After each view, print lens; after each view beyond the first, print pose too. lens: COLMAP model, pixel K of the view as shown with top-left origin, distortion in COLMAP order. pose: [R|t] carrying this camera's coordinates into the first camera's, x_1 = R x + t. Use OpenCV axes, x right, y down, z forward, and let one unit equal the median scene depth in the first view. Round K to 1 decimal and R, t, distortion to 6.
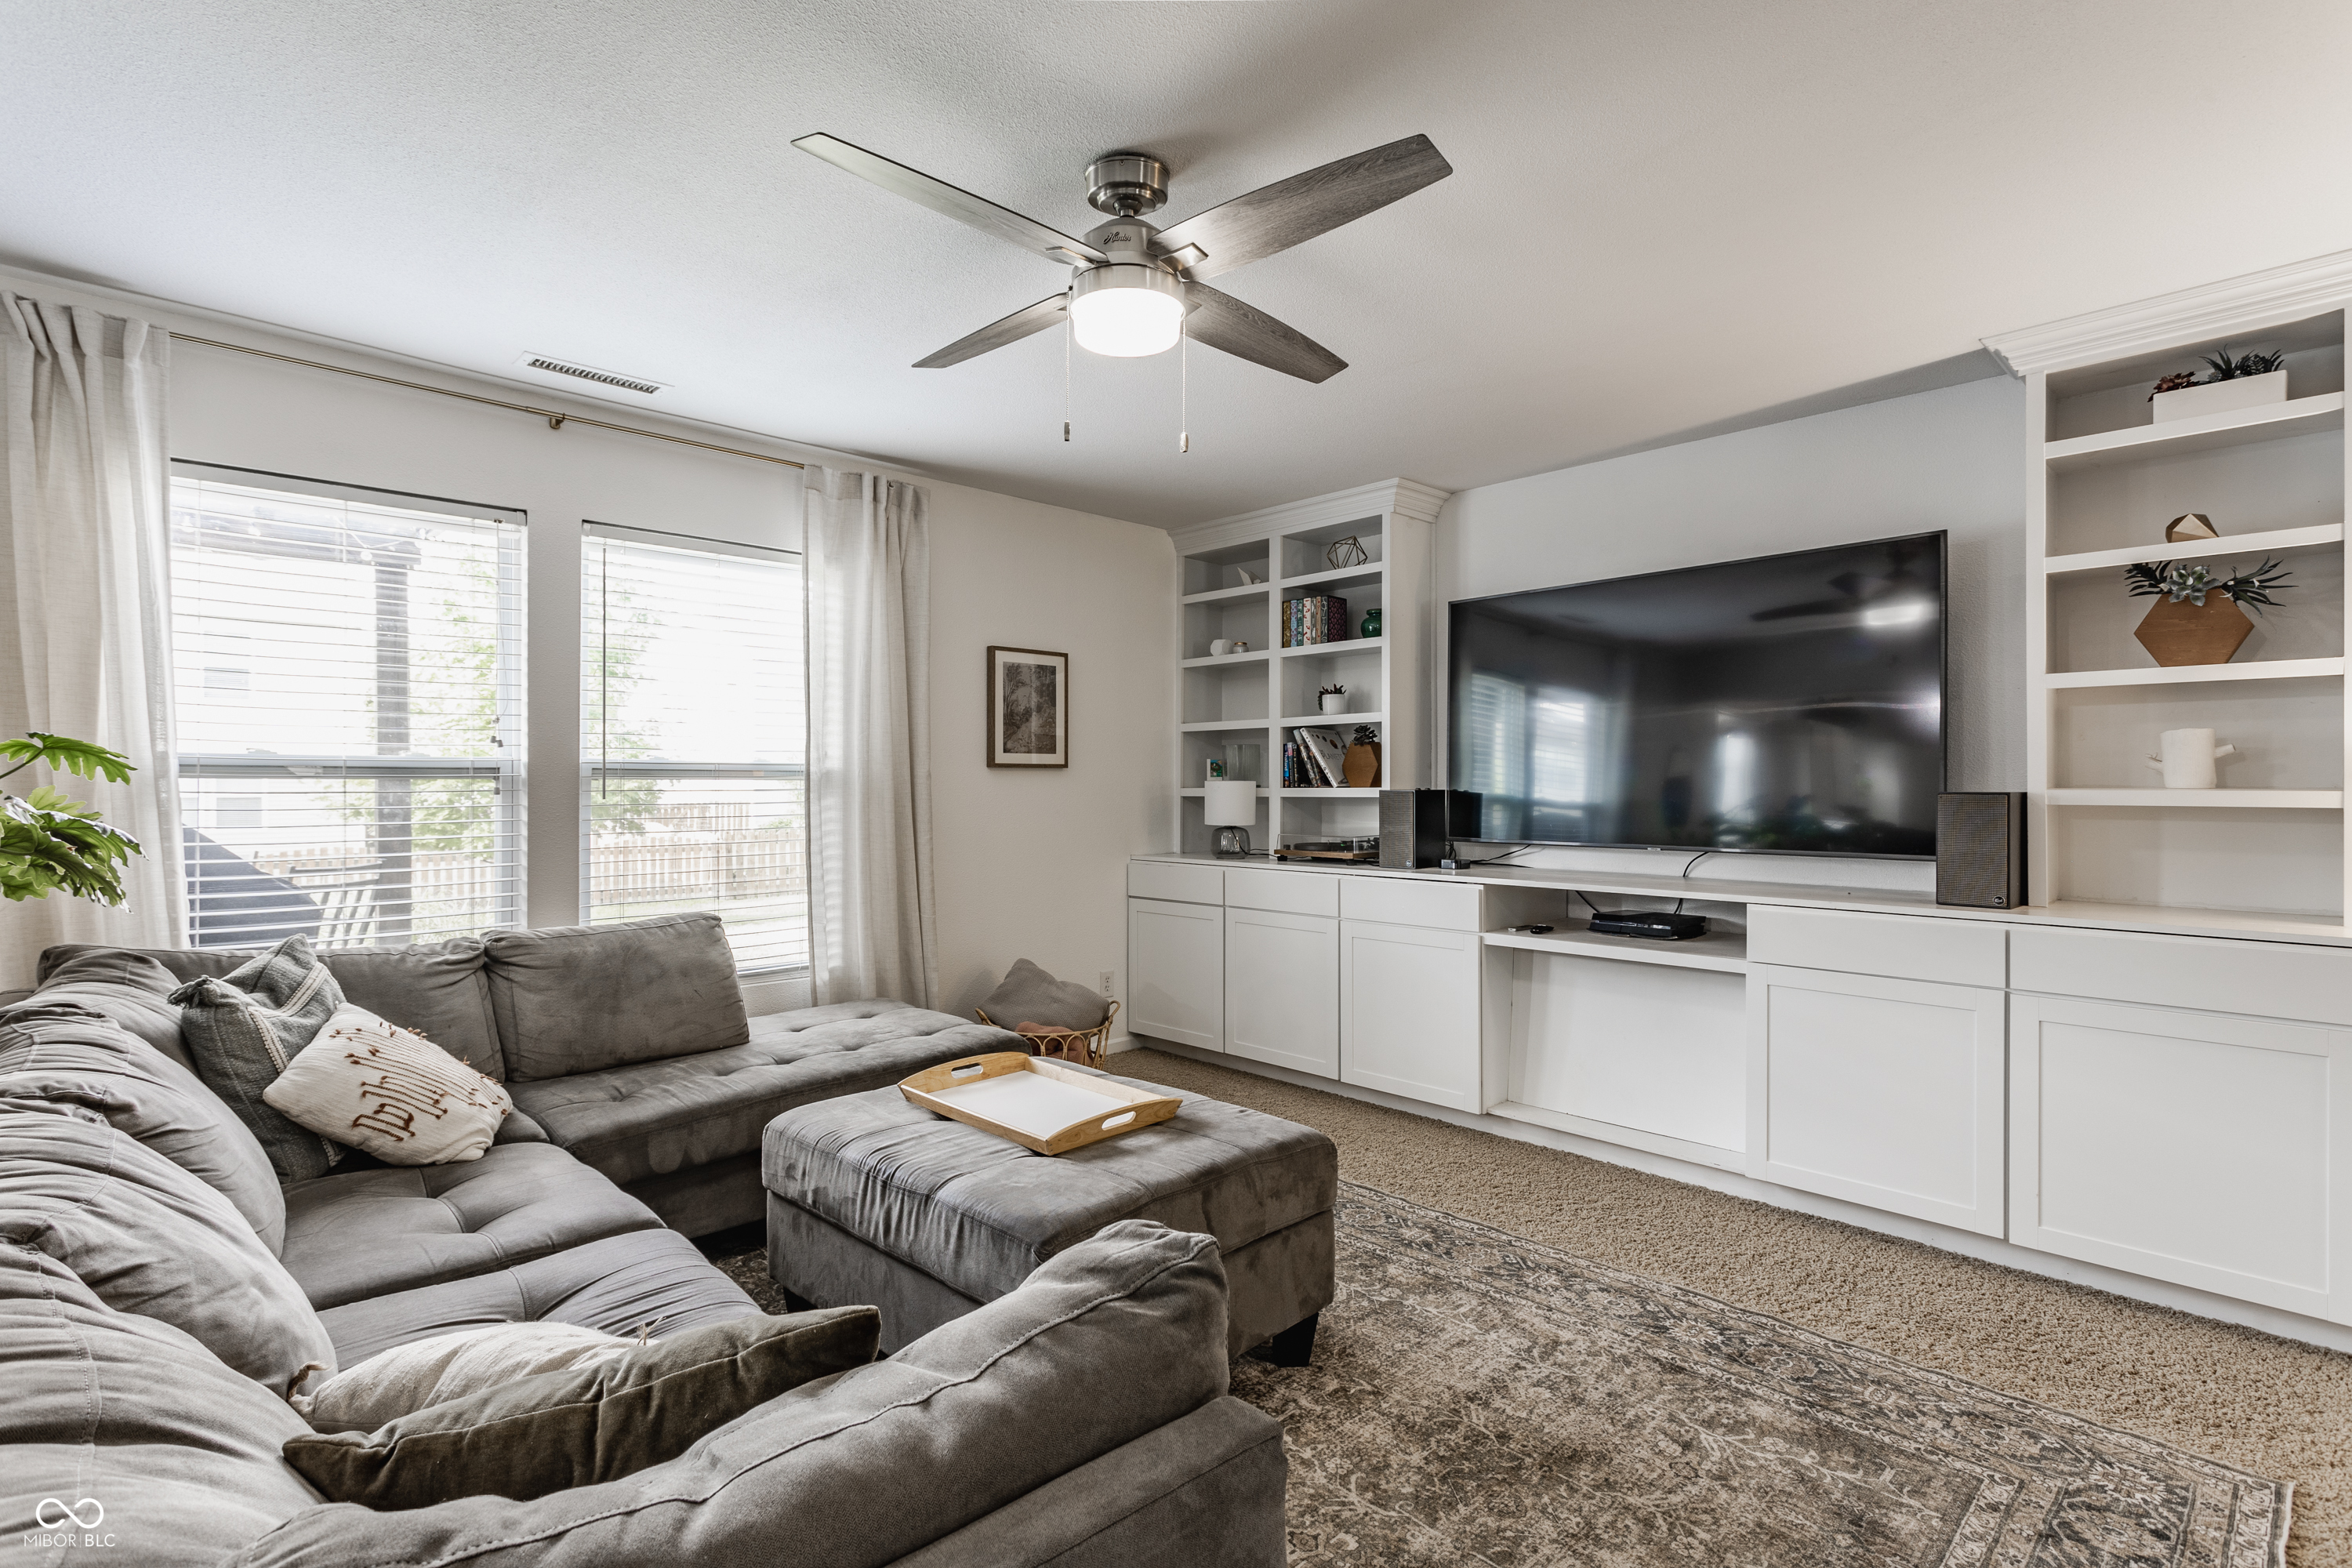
lens RADIAL K [[1113.4, 0, 1176.0], [0, 1113.4, 784.0], [0, 0, 1]] dist [0.000538, 0.000050]
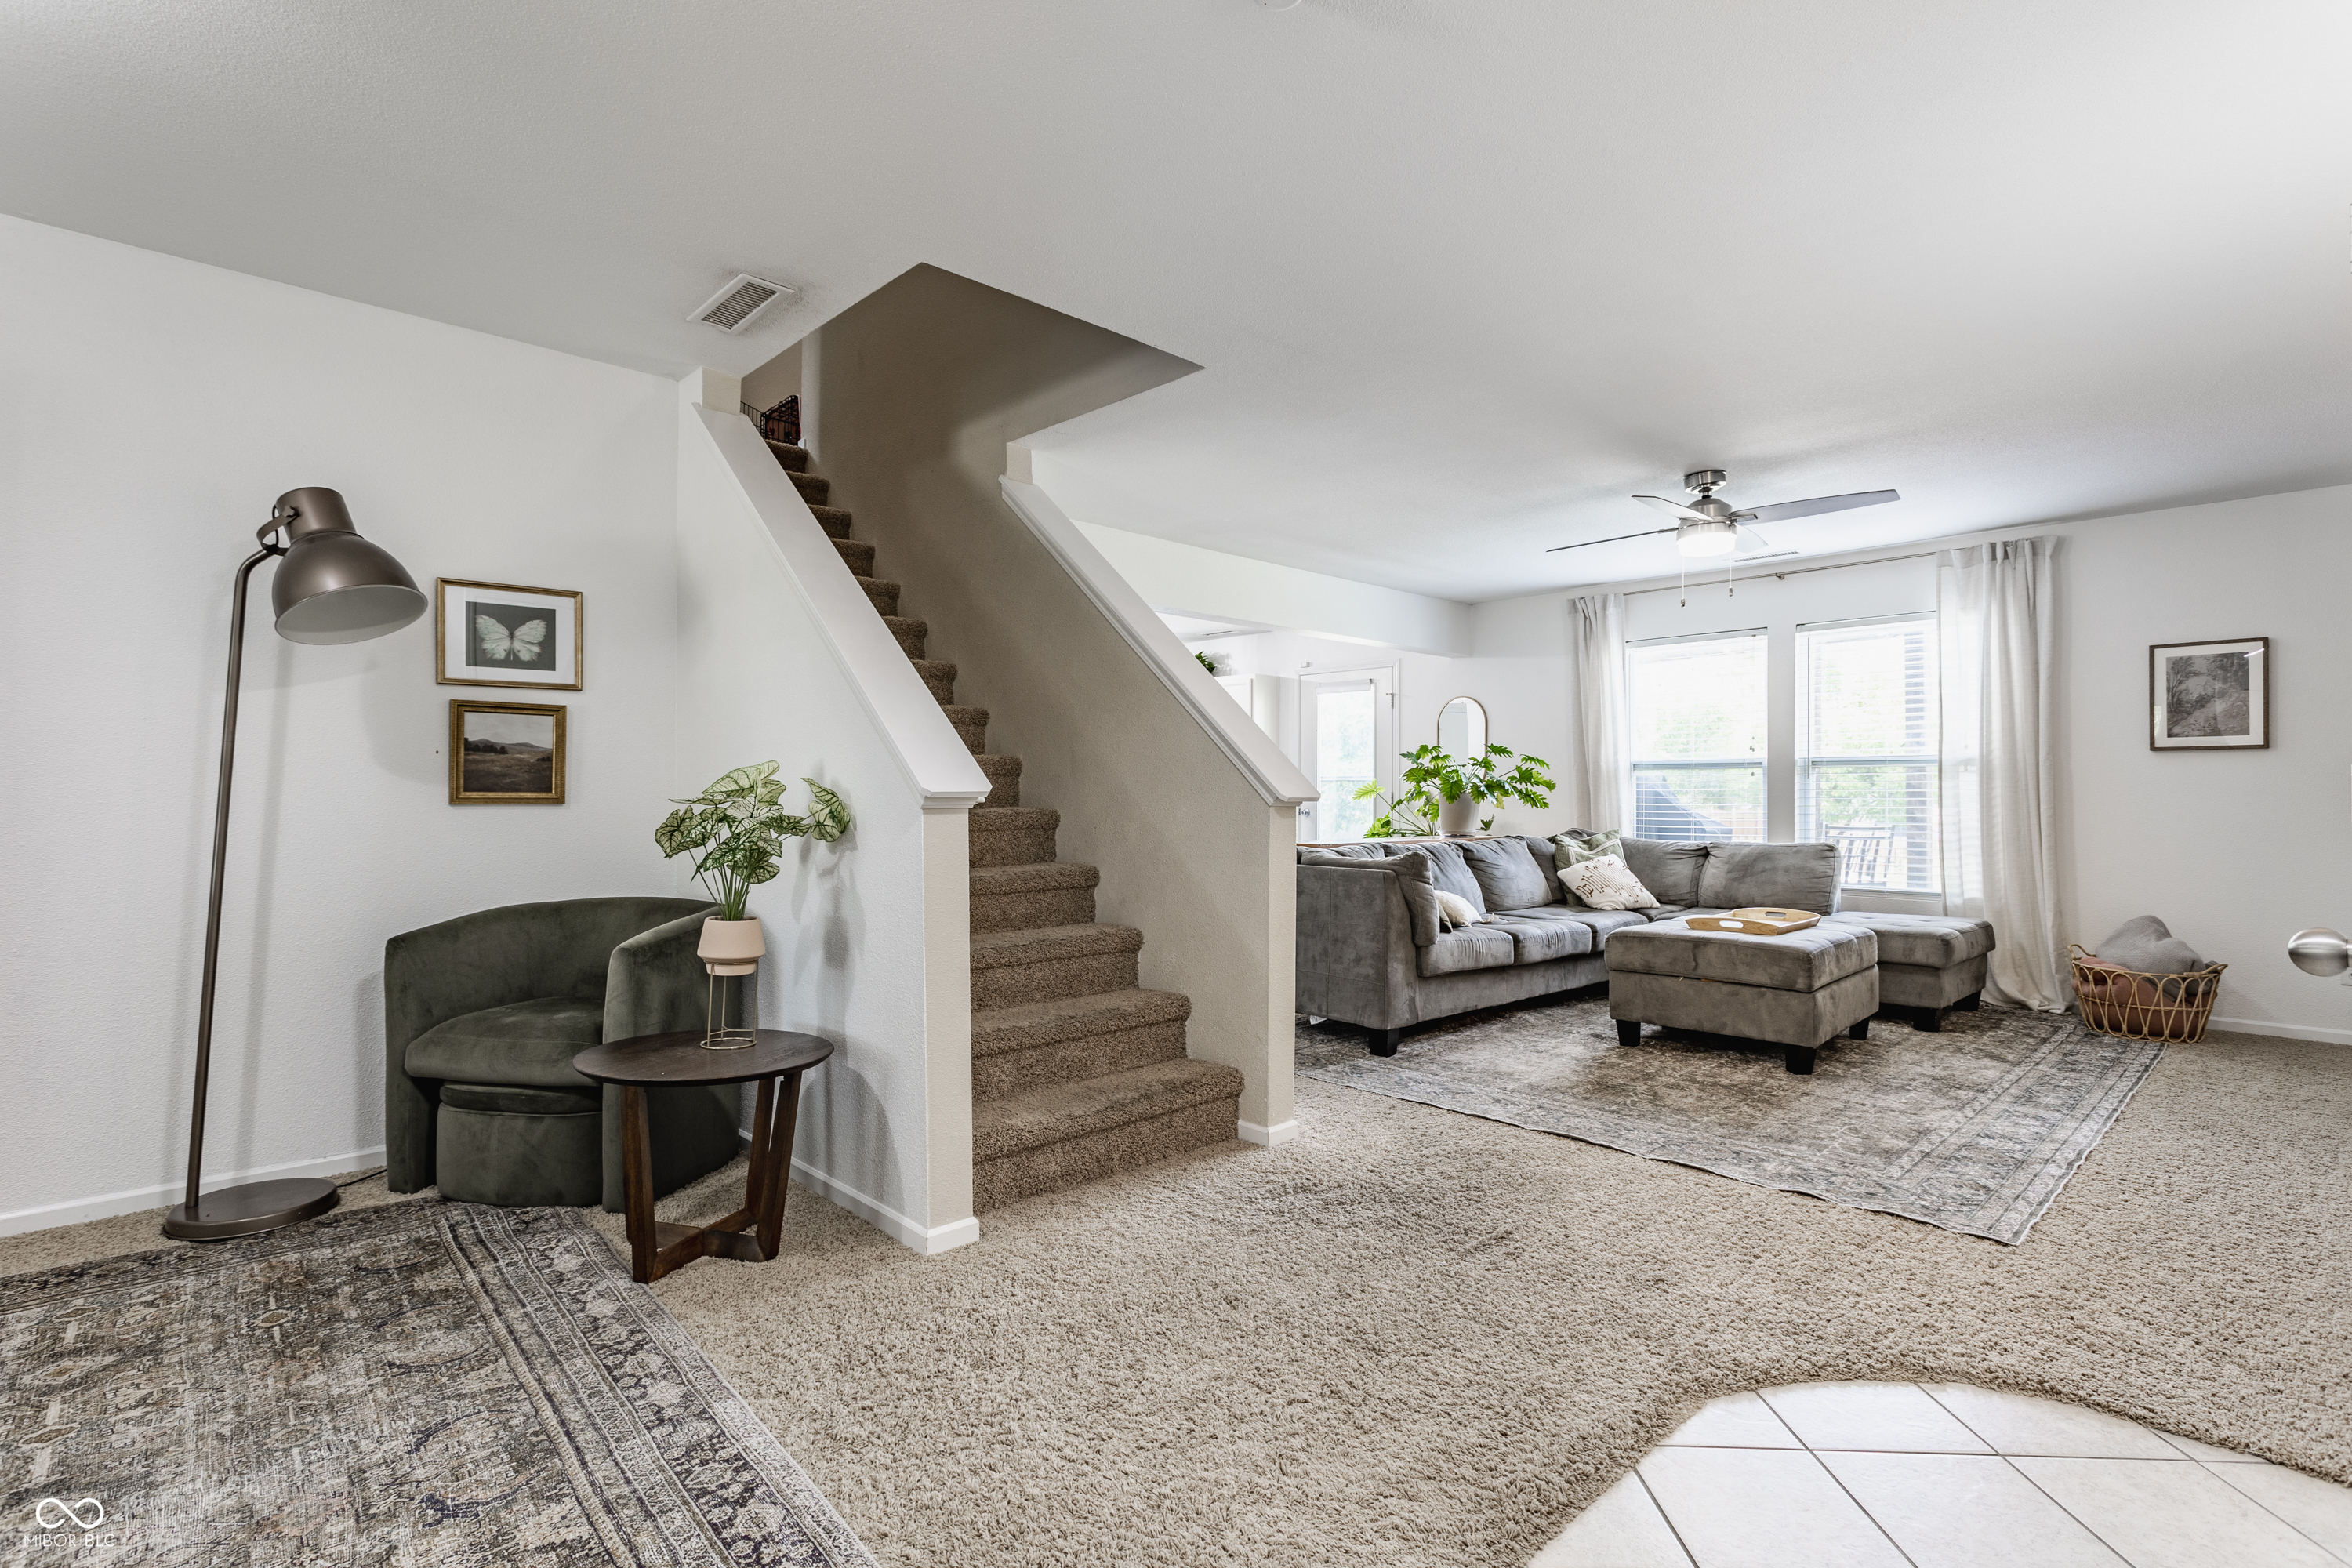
lens RADIAL K [[1113.4, 0, 1176.0], [0, 1113.4, 784.0], [0, 0, 1]] dist [0.000538, 0.000050]
pose [[0.004110, -0.010008, -0.999941, 1.127362], [-0.002330, 0.999947, -0.010017, 0.038146], [0.999989, 0.002371, 0.004087, -0.016644]]
